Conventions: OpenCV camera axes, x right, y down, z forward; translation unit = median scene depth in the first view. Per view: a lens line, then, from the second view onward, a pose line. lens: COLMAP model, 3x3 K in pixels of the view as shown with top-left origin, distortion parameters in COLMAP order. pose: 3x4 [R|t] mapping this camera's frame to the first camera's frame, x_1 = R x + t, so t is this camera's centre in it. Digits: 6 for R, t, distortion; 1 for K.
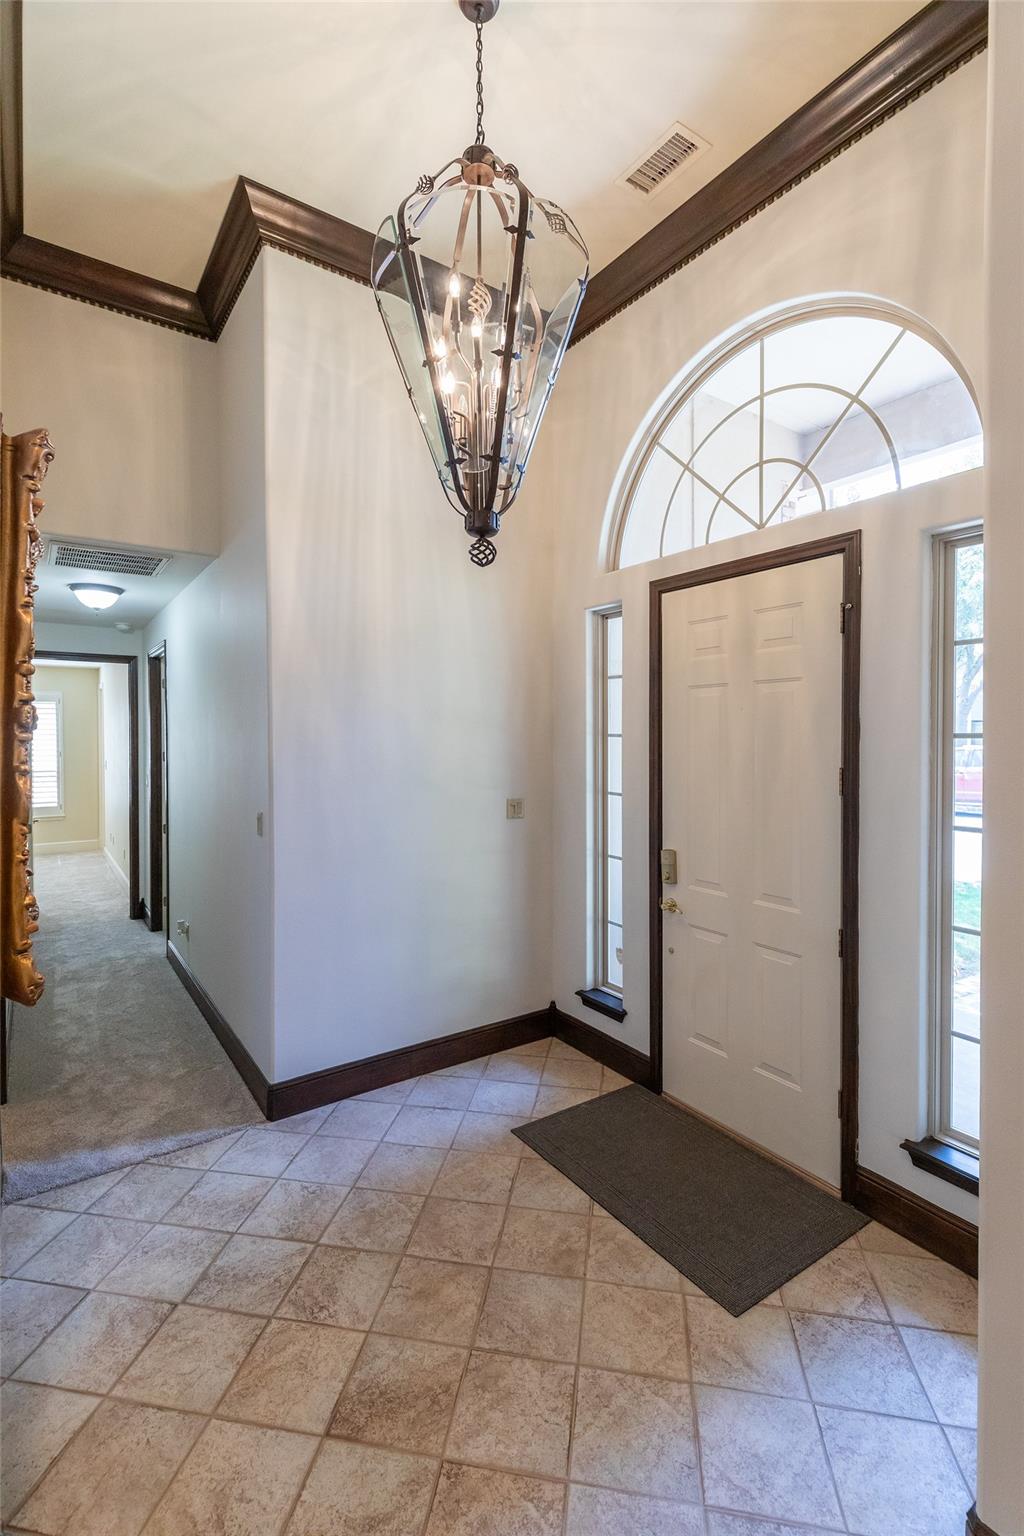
lens RADIAL K [[689.2, 0, 512.2], [0, 689.2, 743.8], [0, 0, 1]] dist [0.006481, -0.001312]
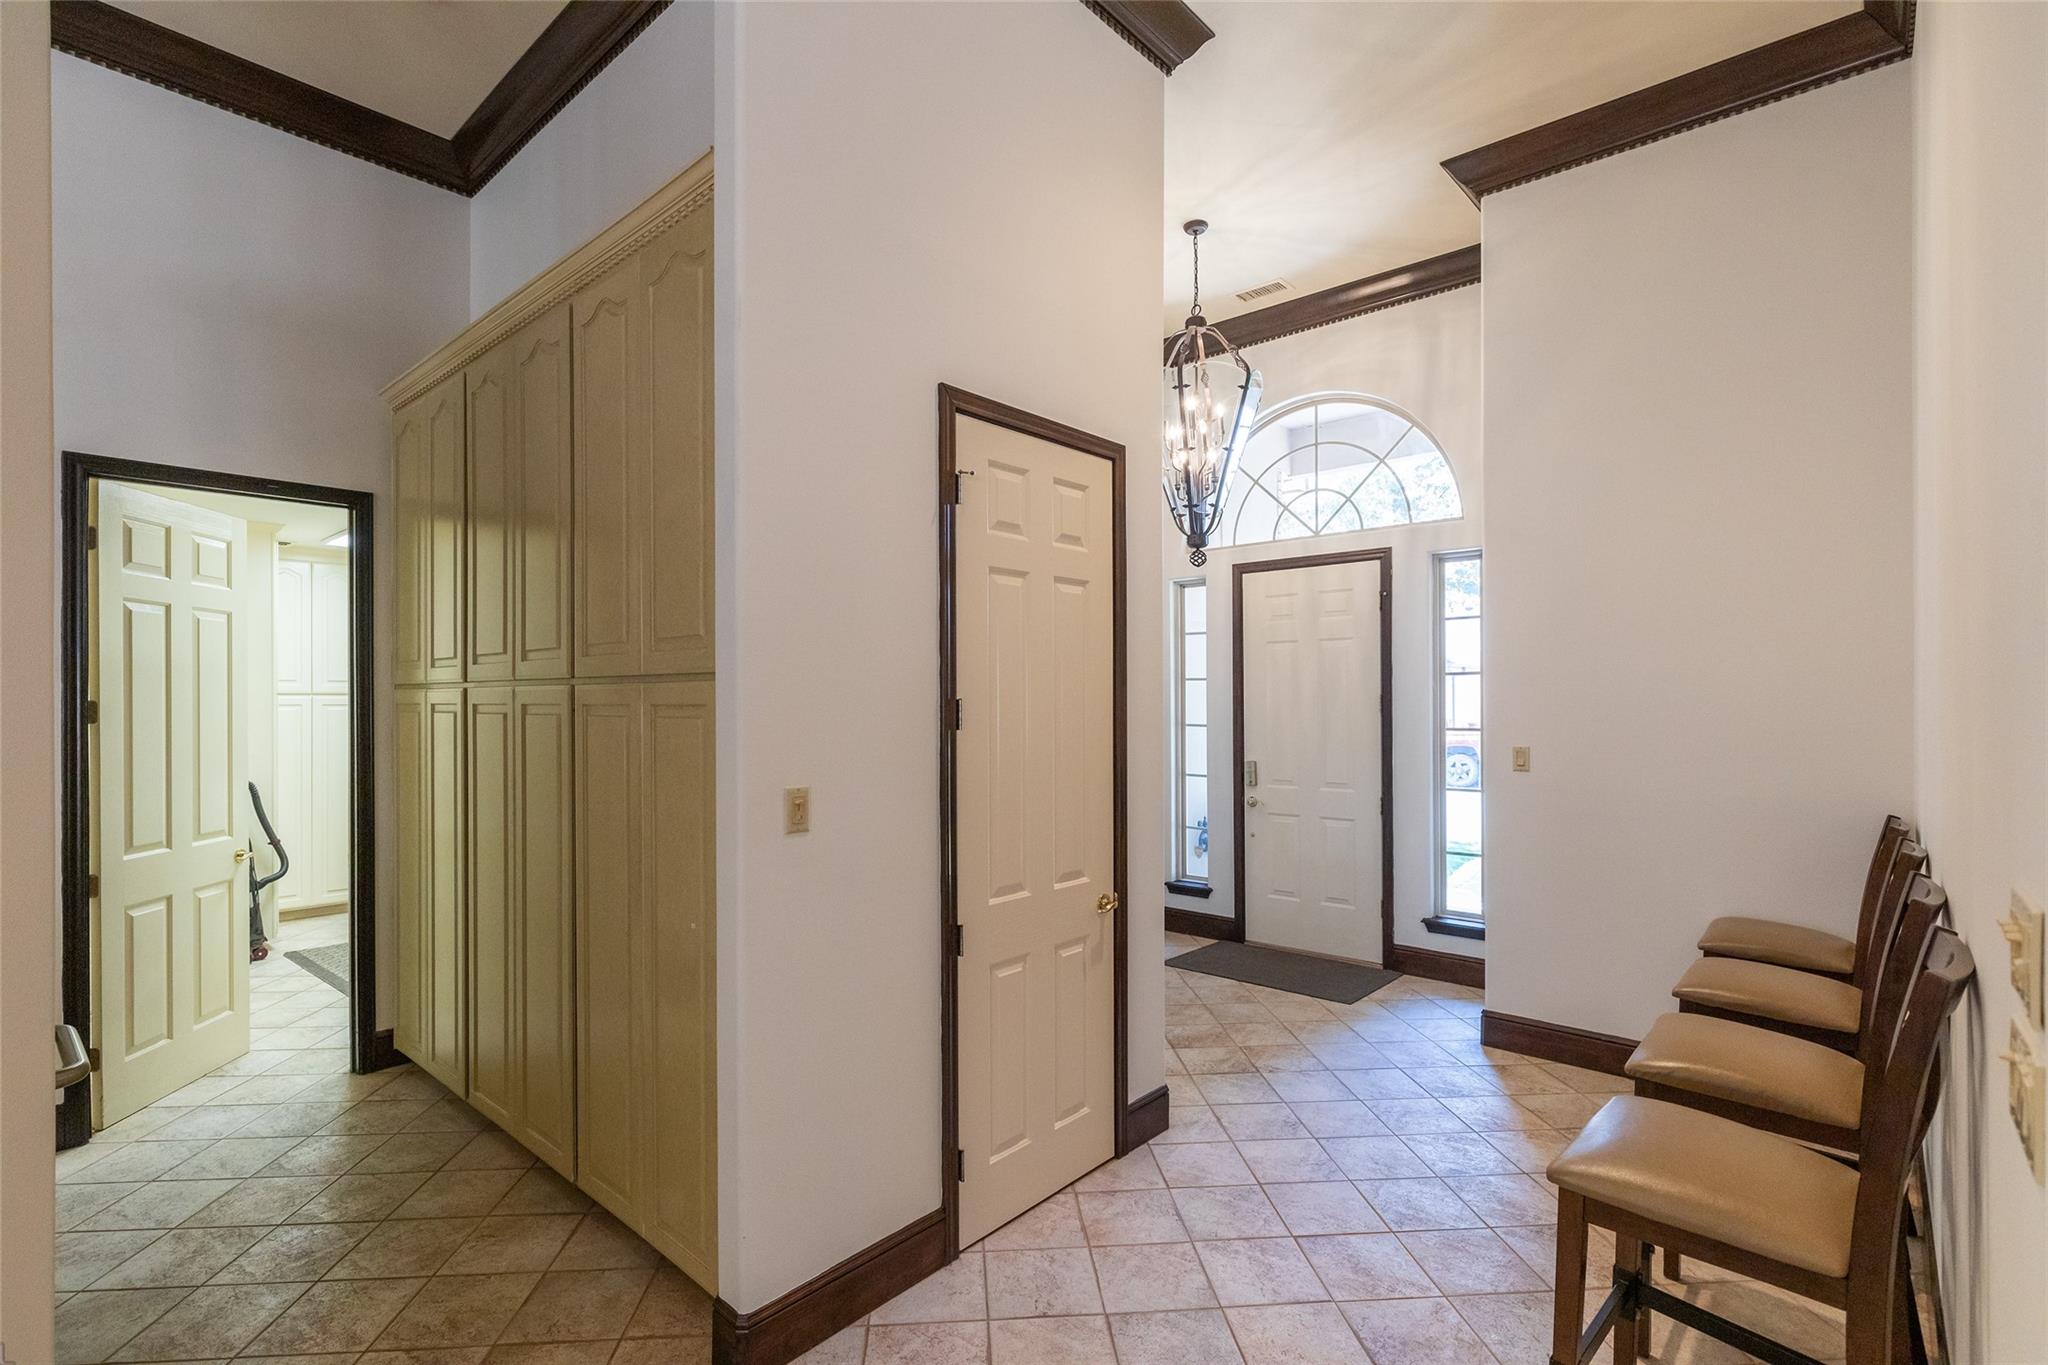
lens RADIAL K [[943.9, 0, 1019.3], [0, 943.9, 694.3], [0, 0, 1]] dist [-0.004652, -0.000134]
pose [[0.970122, 0.004358, 0.242580, -0.839663], [0.001844, 0.999677, -0.025334, 0.085181], [-0.242612, 0.025025, 0.969800, -0.882857]]
